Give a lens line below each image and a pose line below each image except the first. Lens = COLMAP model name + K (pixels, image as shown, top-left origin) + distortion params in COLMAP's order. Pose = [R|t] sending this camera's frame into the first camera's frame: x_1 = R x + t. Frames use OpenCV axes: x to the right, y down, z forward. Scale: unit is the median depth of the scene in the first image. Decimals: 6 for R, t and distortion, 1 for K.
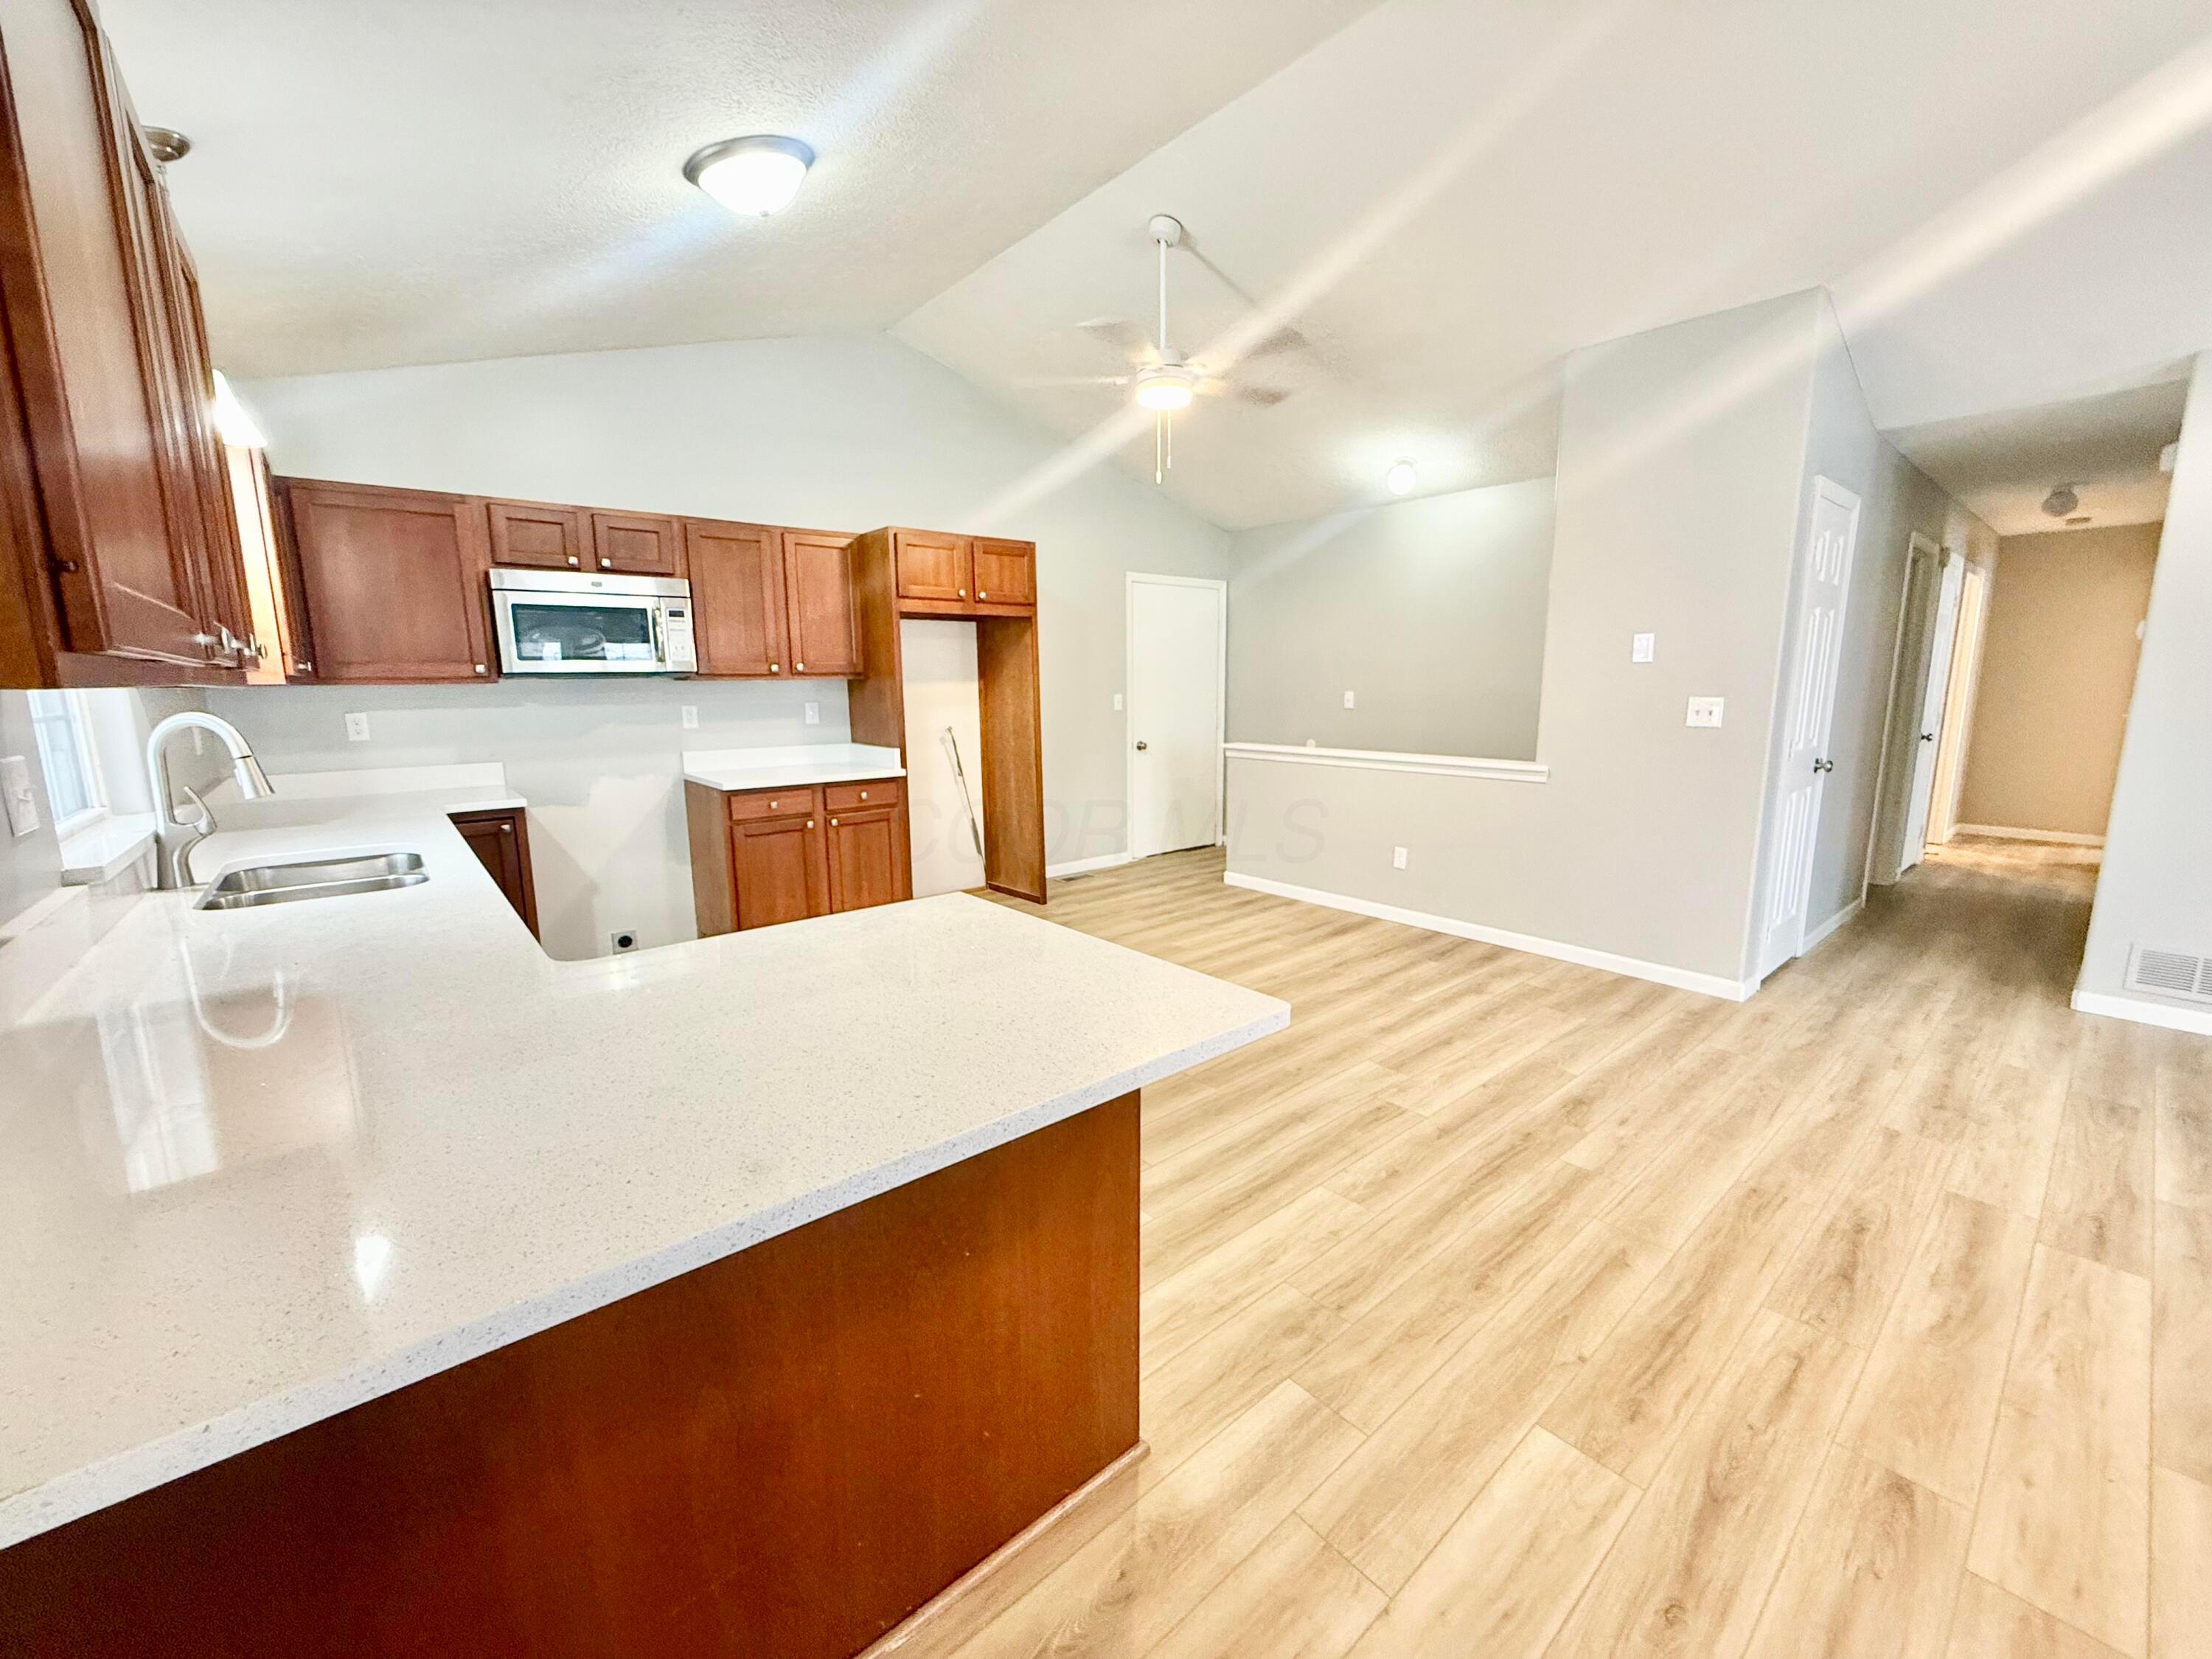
lens RADIAL K [[880.4, 0, 1100.9], [0, 880.4, 823.8], [0, 0, 1]] dist [-0.000866, 0.000146]
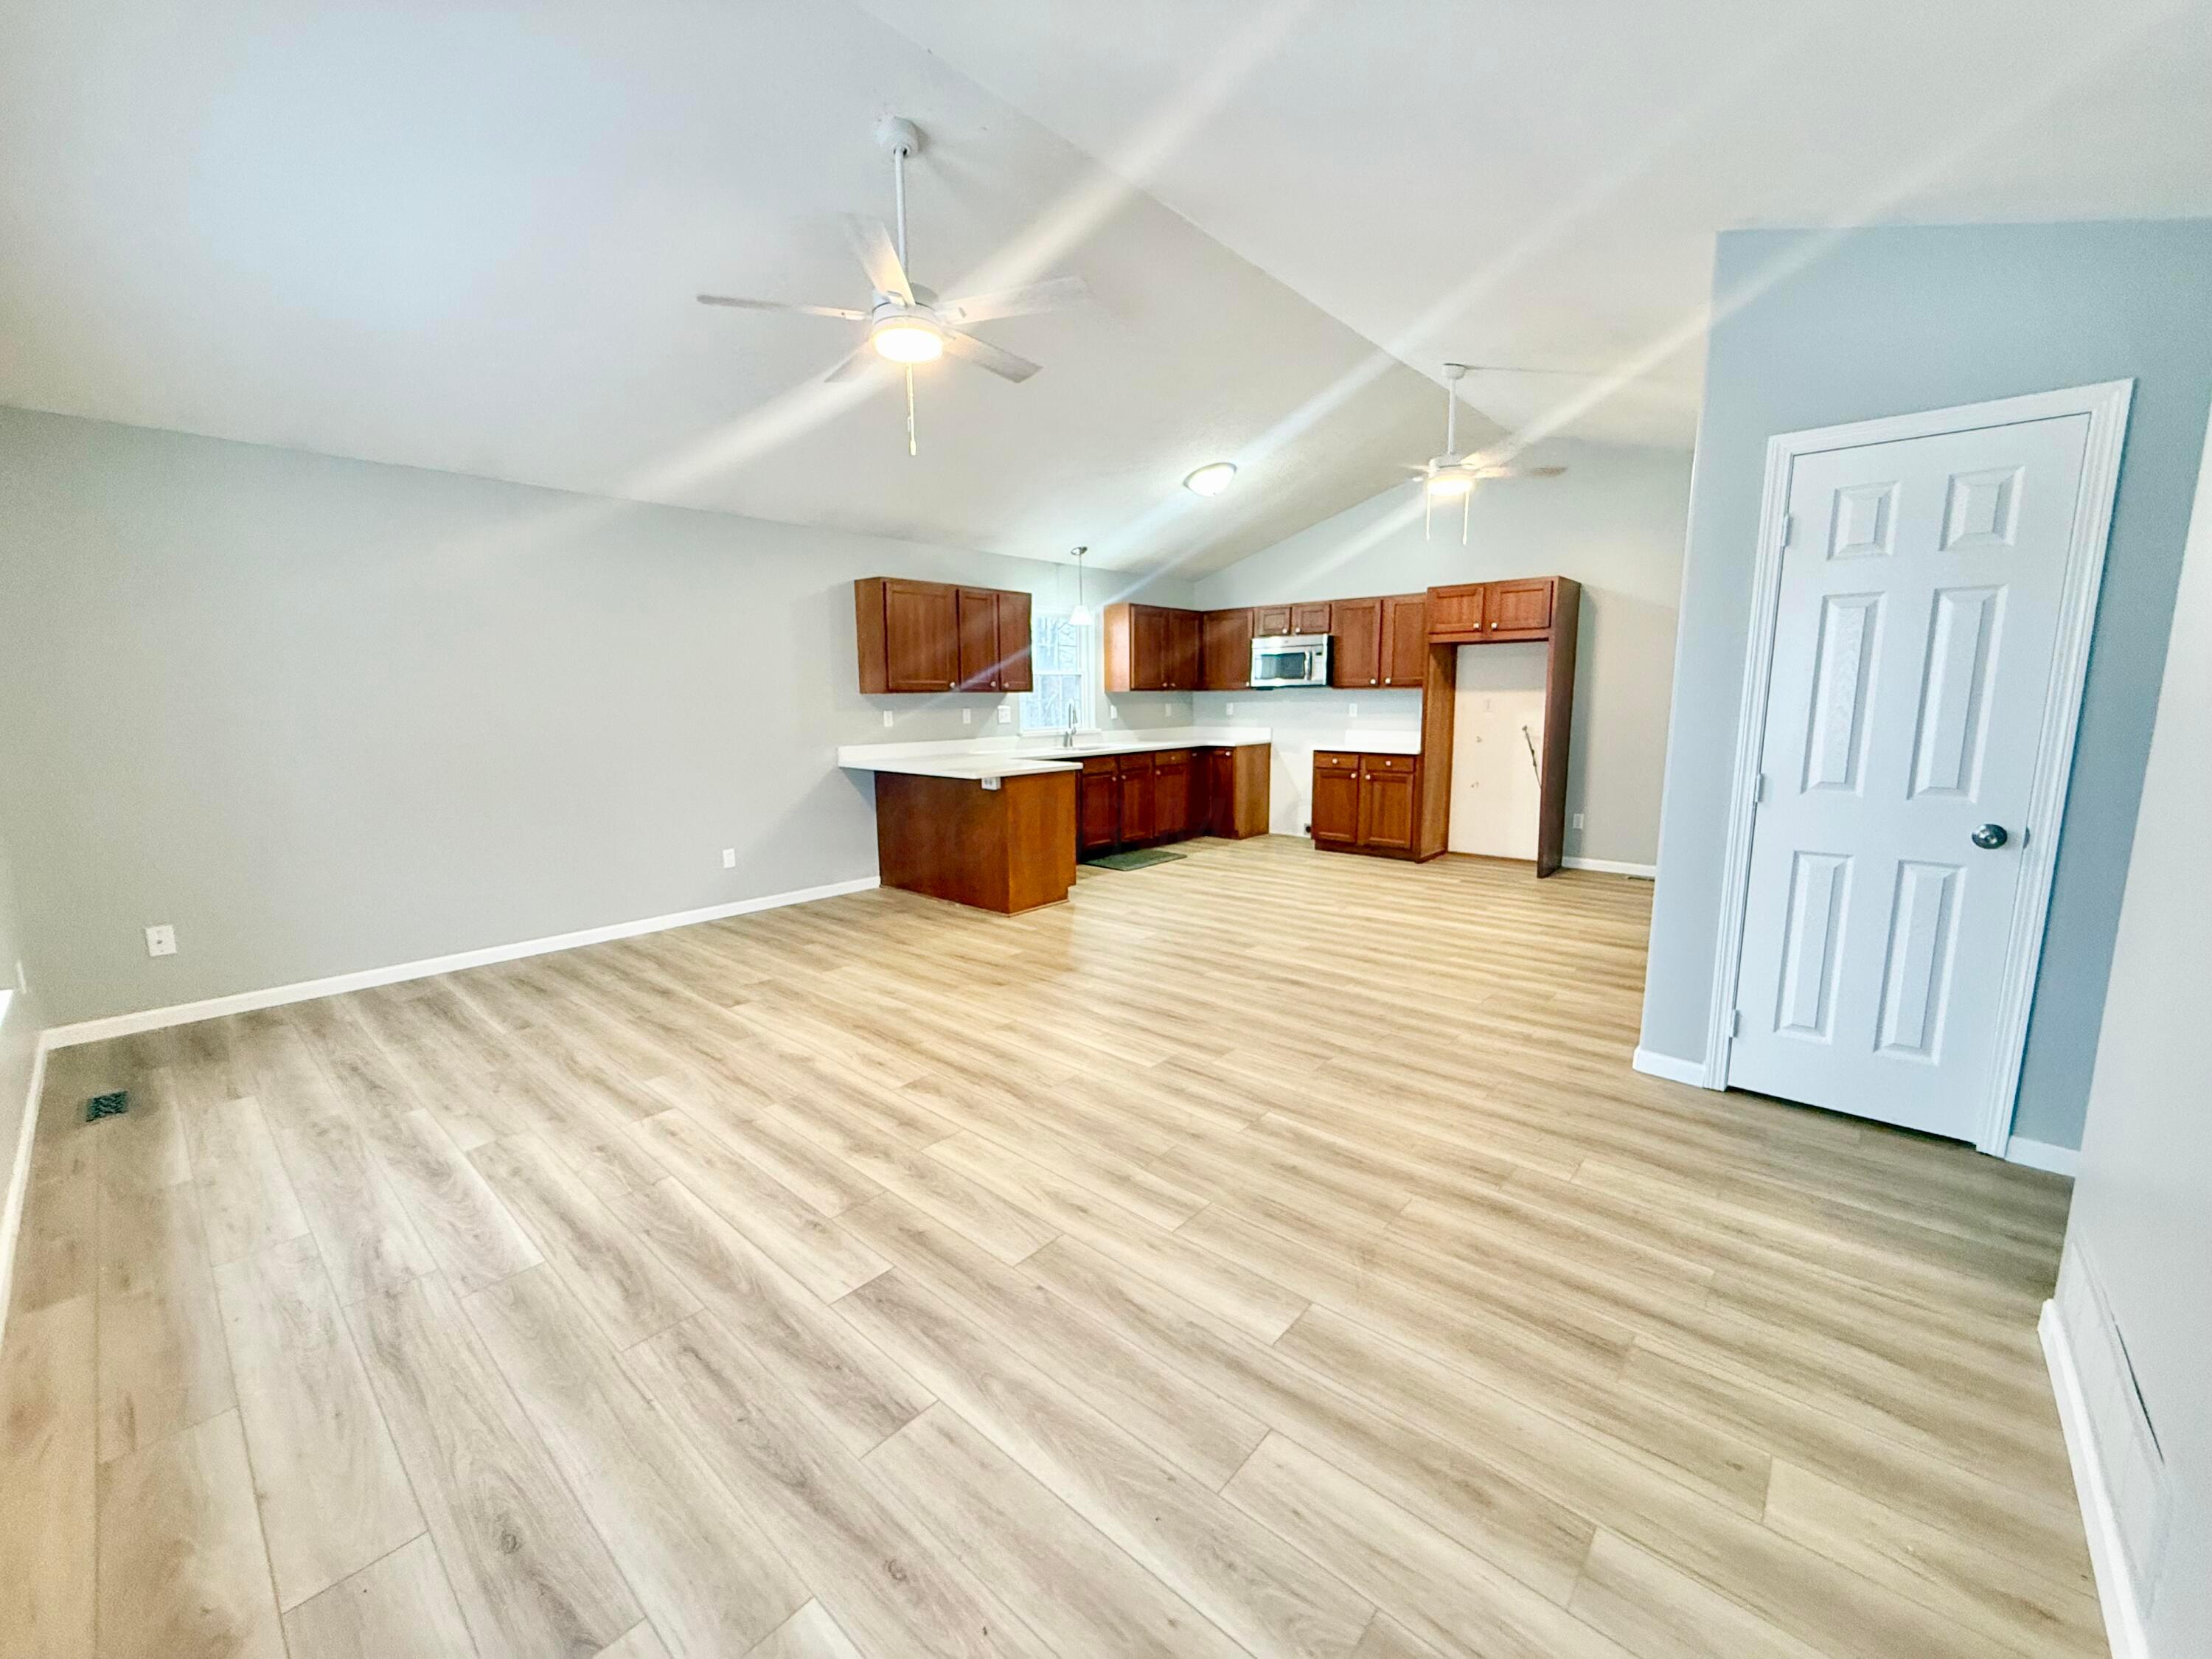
lens RADIAL K [[880.4, 0, 1100.9], [0, 880.4, 823.8], [0, 0, 1]] dist [-0.000866, 0.000146]
pose [[0.144651, 0.154936, -0.977277, 1.326063], [-0.155481, 0.978954, 0.132189, -0.059644], [0.977191, 0.132827, 0.165697, 0.286613]]
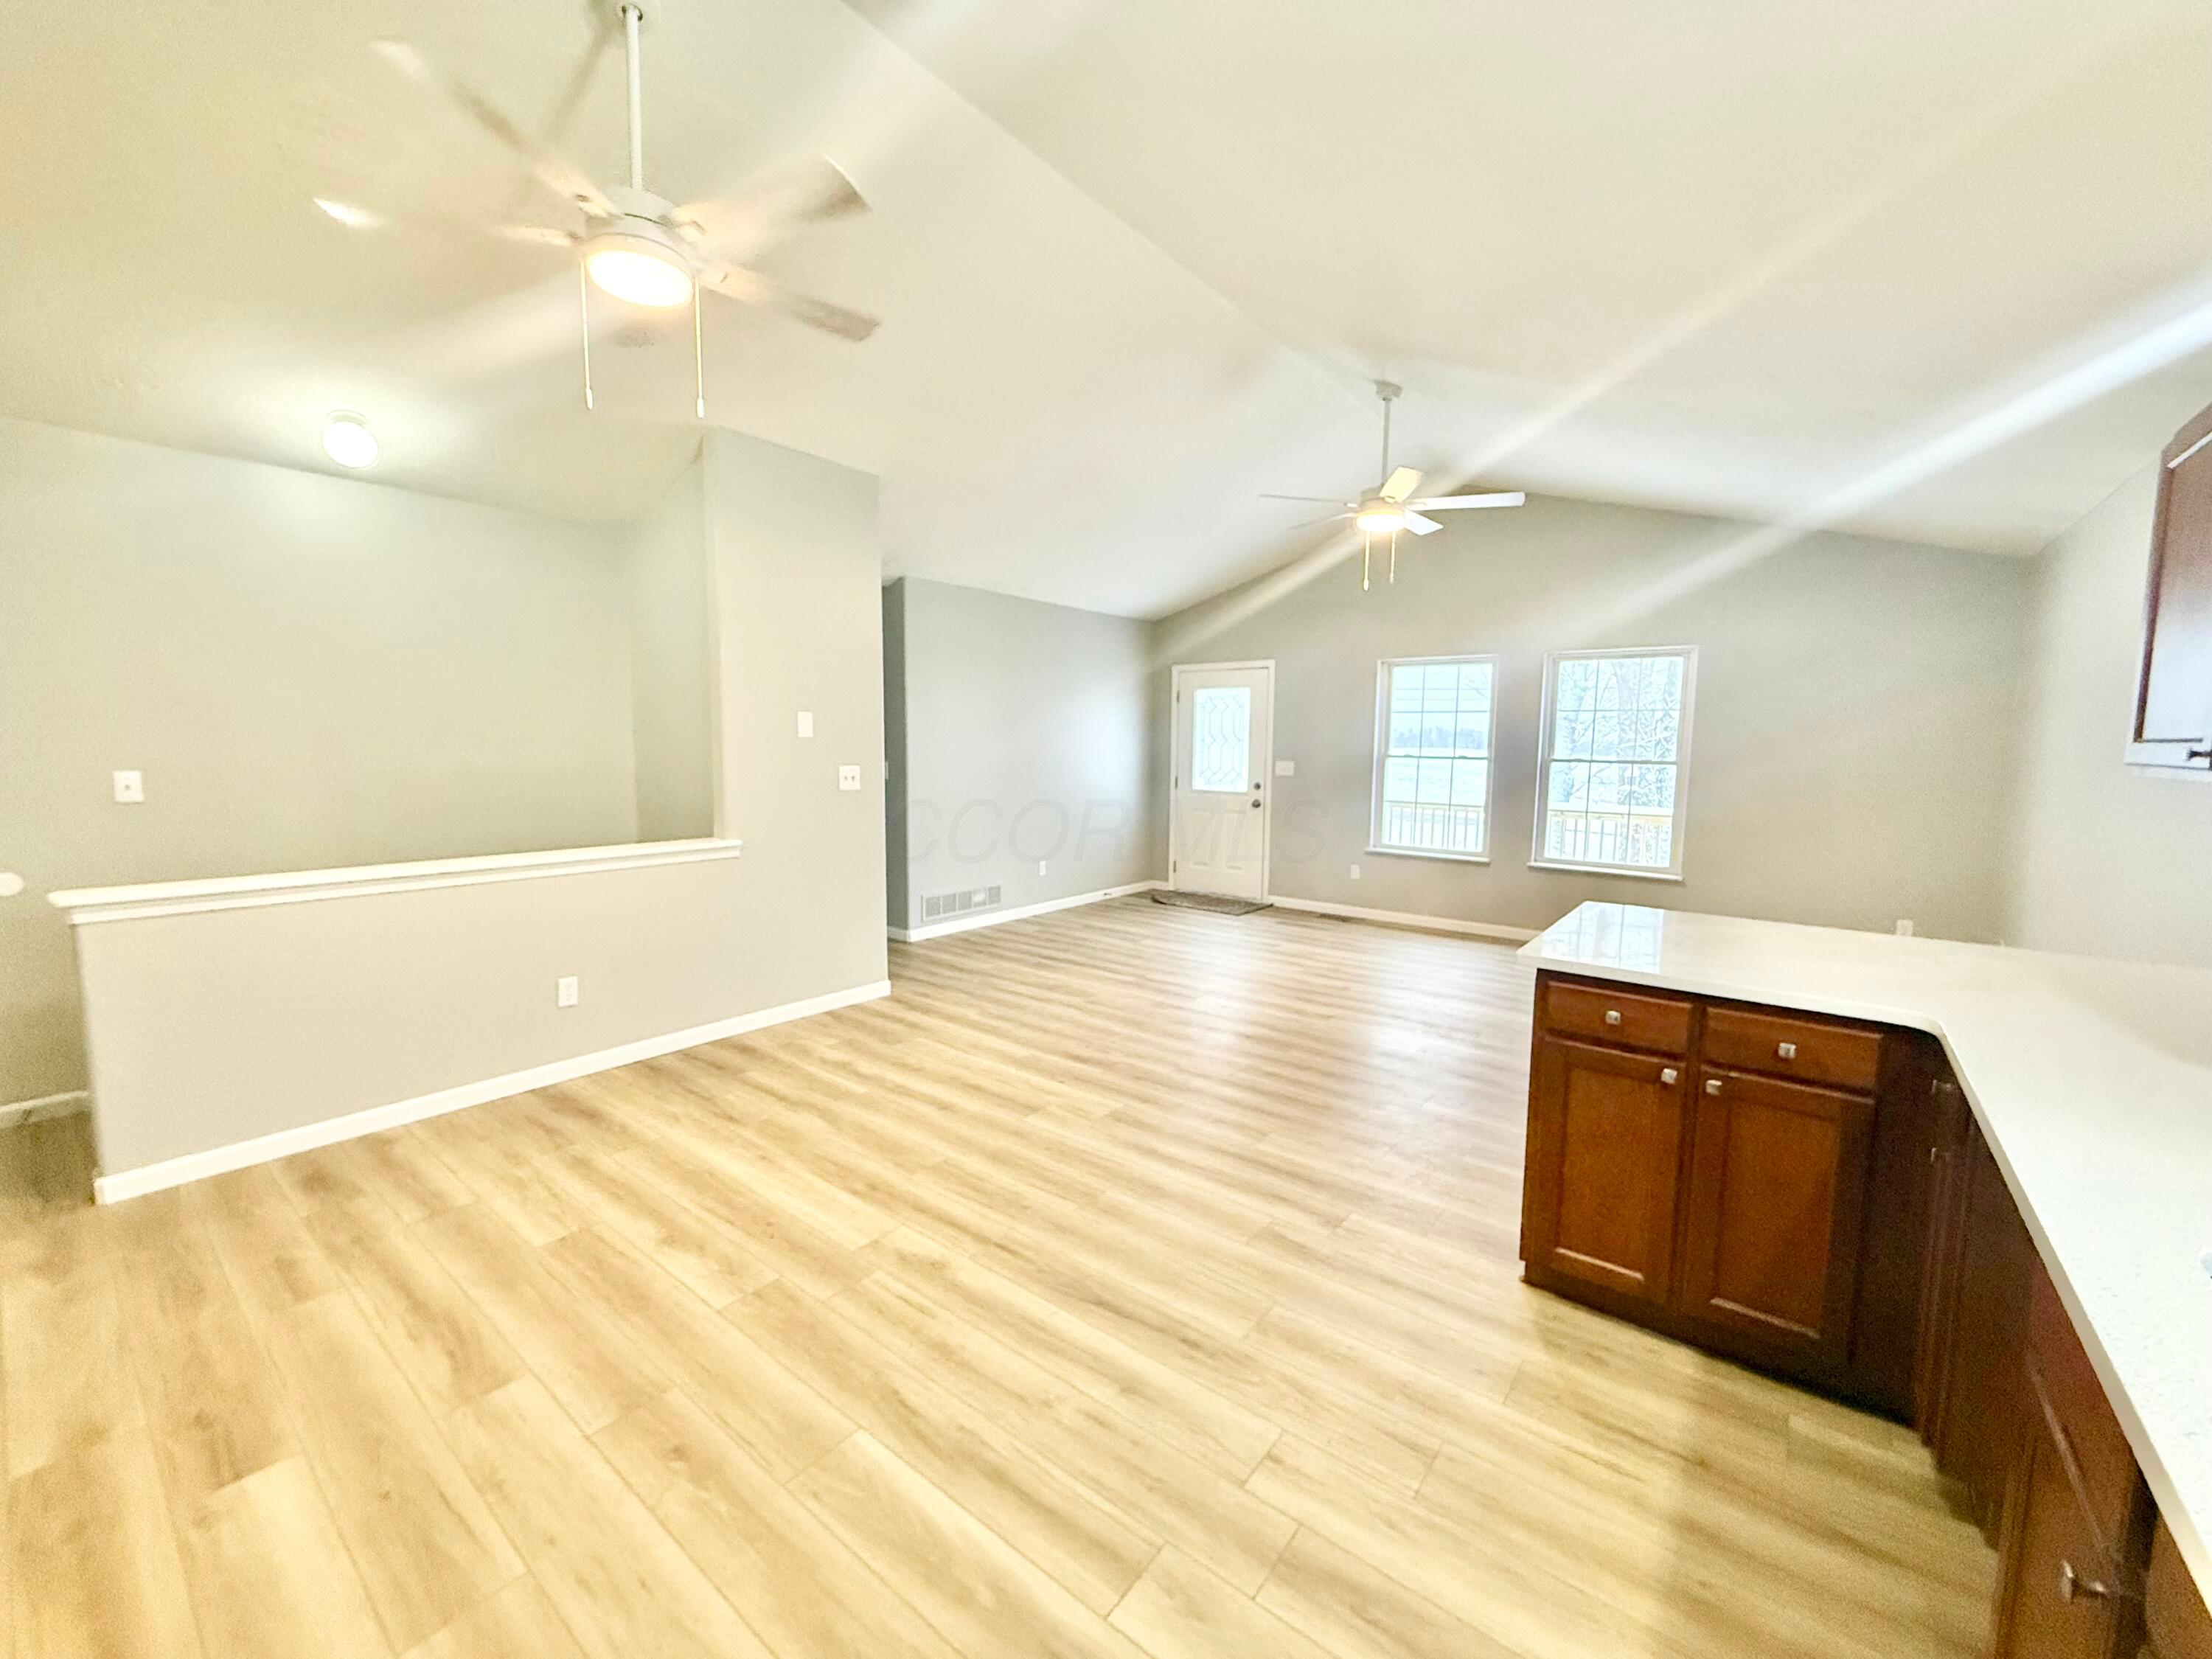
lens RADIAL K [[880.4, 0, 1100.9], [0, 880.4, 823.8], [0, 0, 1]] dist [-0.000866, 0.000146]
pose [[-0.204365, -0.086127, 0.975099, -0.547643], [0.150398, 0.981532, 0.118216, -0.142612], [-0.967272, 0.170812, -0.187638, 0.817721]]
